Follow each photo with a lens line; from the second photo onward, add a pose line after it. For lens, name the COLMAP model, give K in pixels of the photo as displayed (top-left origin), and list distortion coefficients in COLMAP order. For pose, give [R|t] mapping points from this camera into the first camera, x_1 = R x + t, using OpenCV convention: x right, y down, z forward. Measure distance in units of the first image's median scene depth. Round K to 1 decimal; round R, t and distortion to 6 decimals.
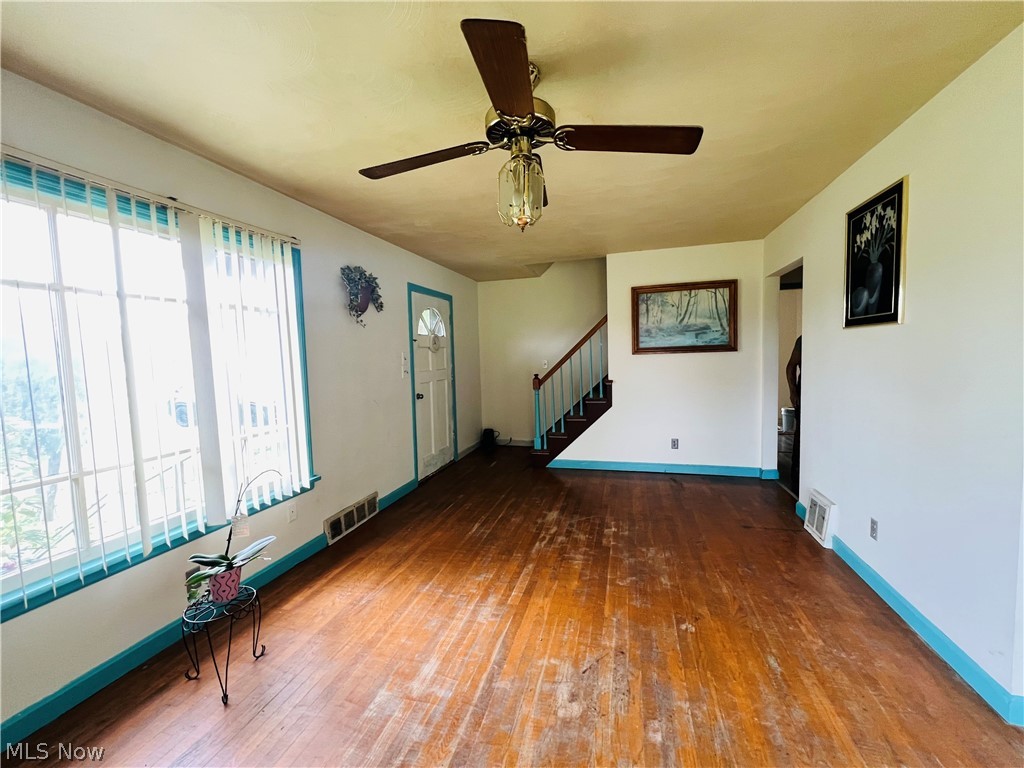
lens RADIAL K [[407.6, 0, 511.5], [0, 407.6, 382.6], [0, 0, 1]] dist [-0.001350, 0.000266]
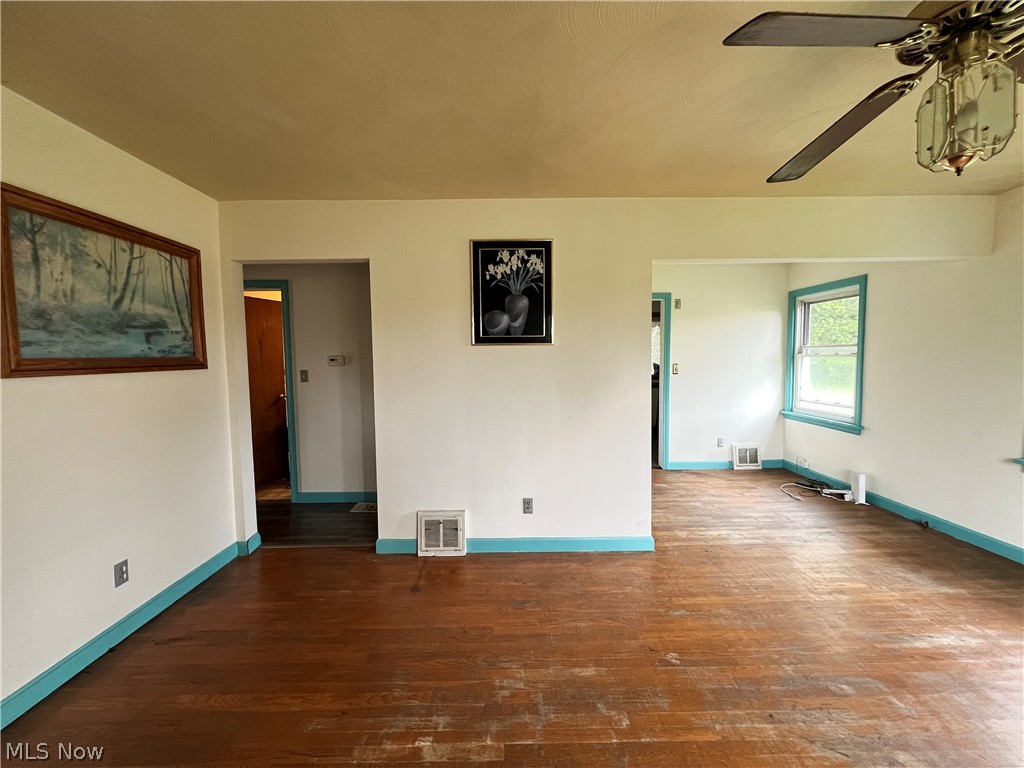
lens RADIAL K [[407.6, 0, 511.5], [0, 407.6, 382.6], [0, 0, 1]] dist [-0.001350, 0.000266]
pose [[-0.286152, -0.027504, 0.957789, -0.207291], [0.086106, 0.994806, 0.054293, -0.065821], [-0.954307, 0.098007, -0.282297, 0.964356]]
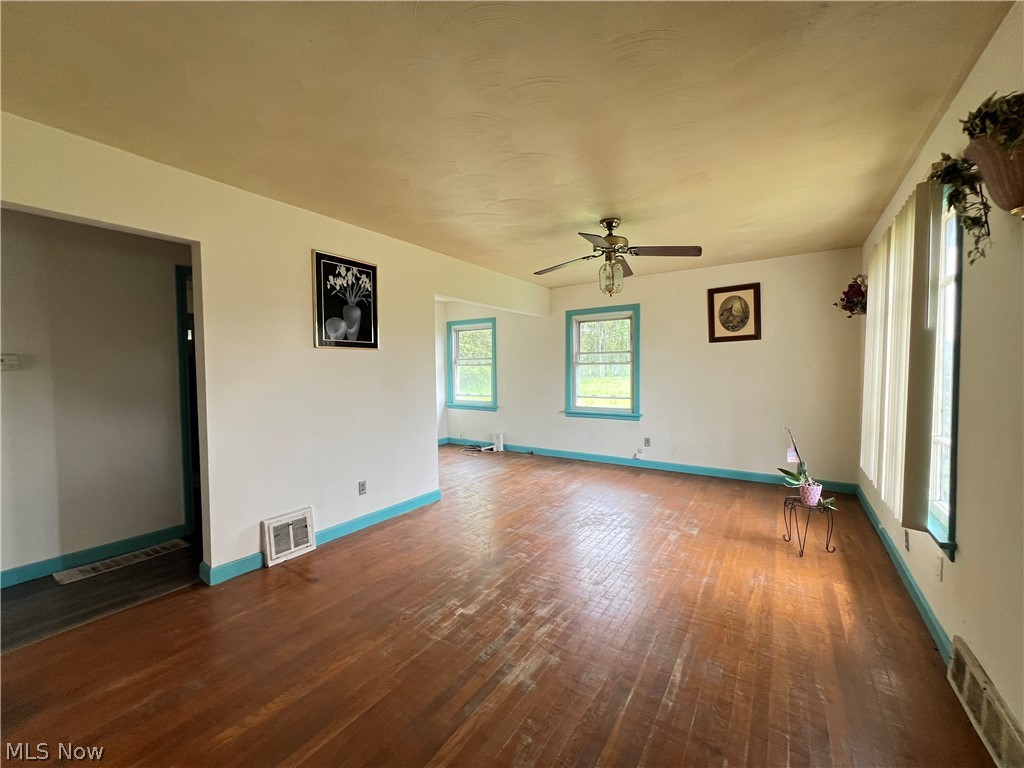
lens RADIAL K [[407.6, 0, 511.5], [0, 407.6, 382.6], [0, 0, 1]] dist [-0.001350, 0.000266]
pose [[-0.951480, 0.028166, 0.306420, -0.055026], [0.059068, 0.994001, 0.092047, -0.084141], [-0.301990, 0.105680, -0.947436, 1.540795]]
